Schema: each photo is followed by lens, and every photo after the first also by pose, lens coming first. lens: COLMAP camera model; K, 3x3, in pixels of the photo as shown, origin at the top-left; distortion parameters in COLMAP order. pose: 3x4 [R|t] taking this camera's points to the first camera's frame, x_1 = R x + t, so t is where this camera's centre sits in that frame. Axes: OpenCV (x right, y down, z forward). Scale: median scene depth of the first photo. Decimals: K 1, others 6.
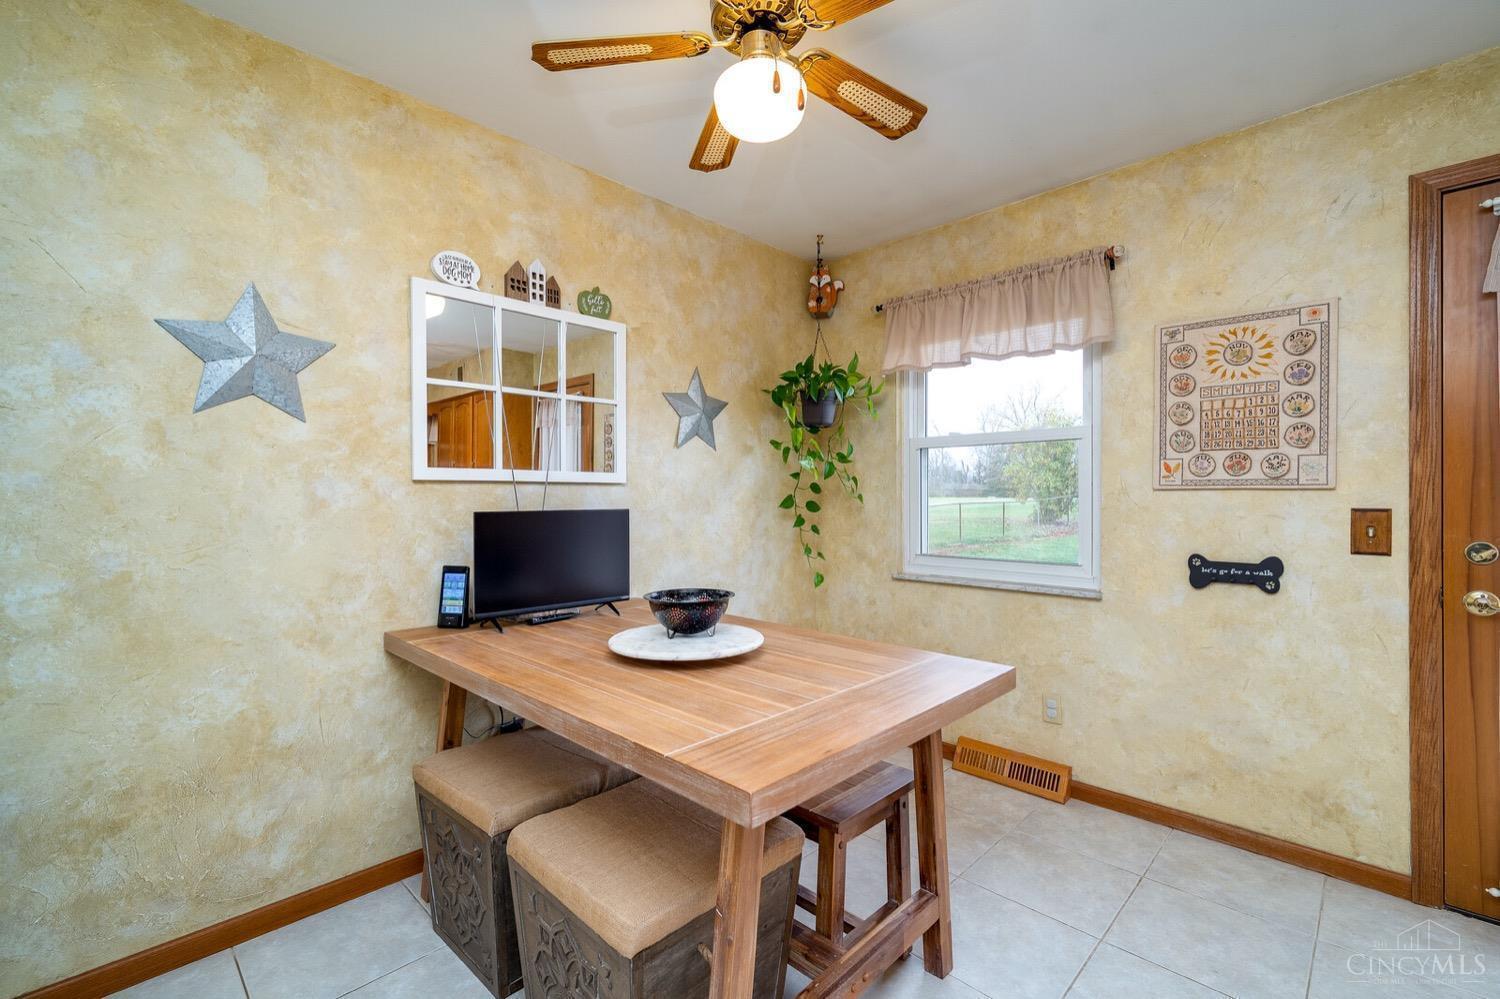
lens RADIAL K [[646.9, 0, 749.9], [0, 646.9, 500.6], [0, 0, 1]] dist [0.000455, -0.000038]
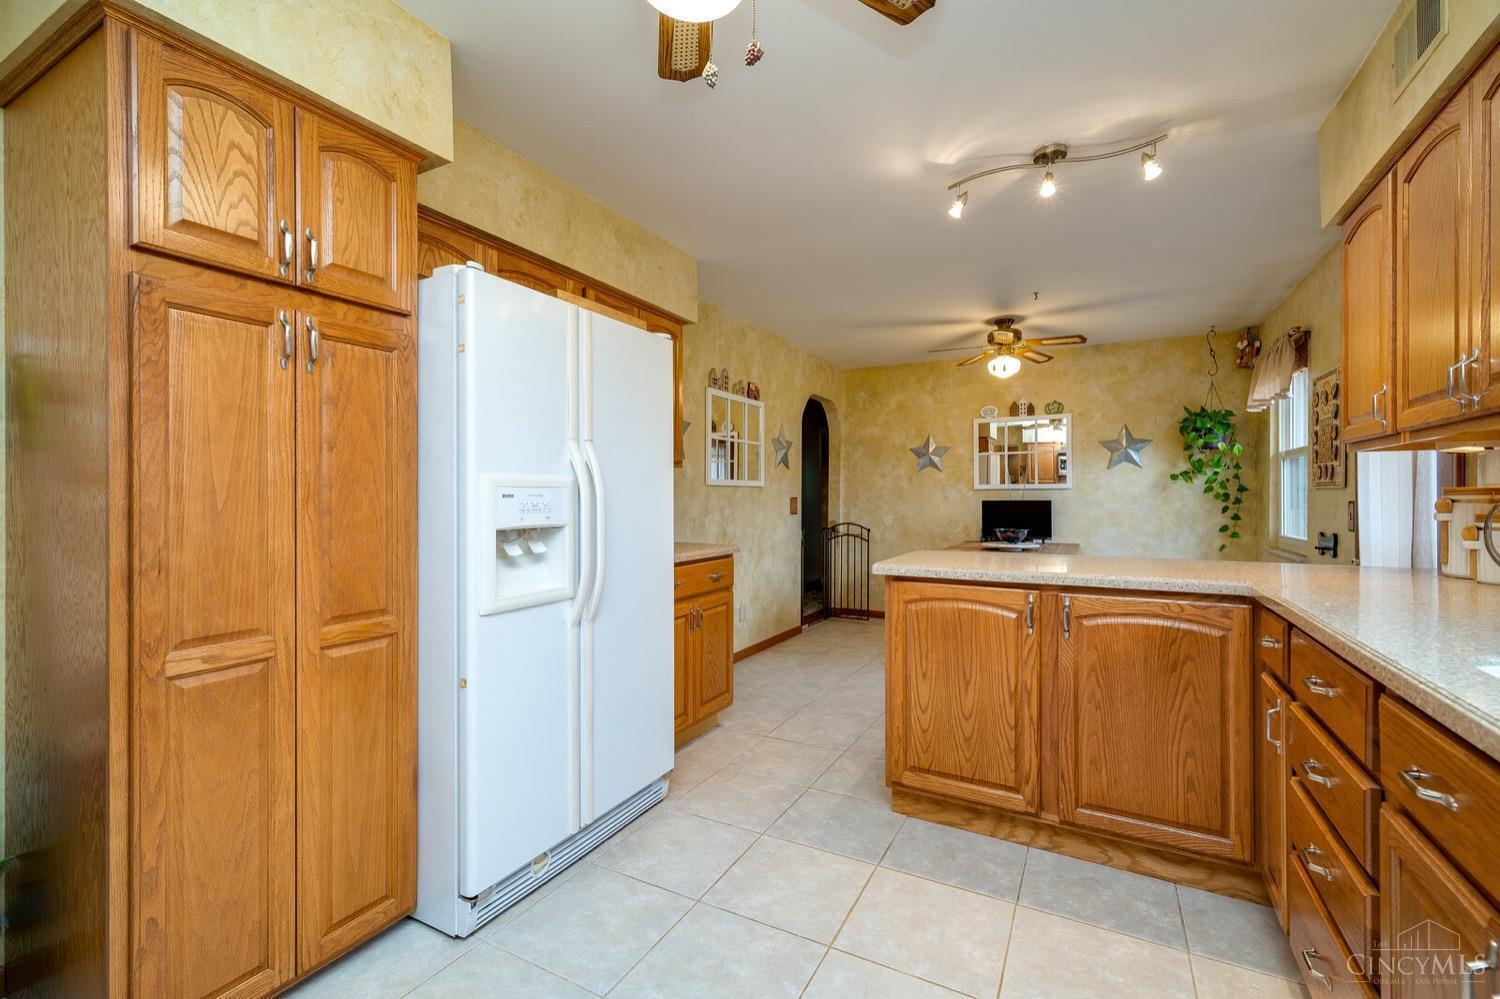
lens RADIAL K [[646.9, 0, 751.8], [0, 646.9, 496.0], [0, 0, 1]] dist [0.000455, -0.000038]
pose [[0.278355, 0.005920, -0.960460, 1.592178], [0.004292, 0.999963, 0.007407, -0.022564], [0.960469, -0.006184, 0.278319, -0.609910]]
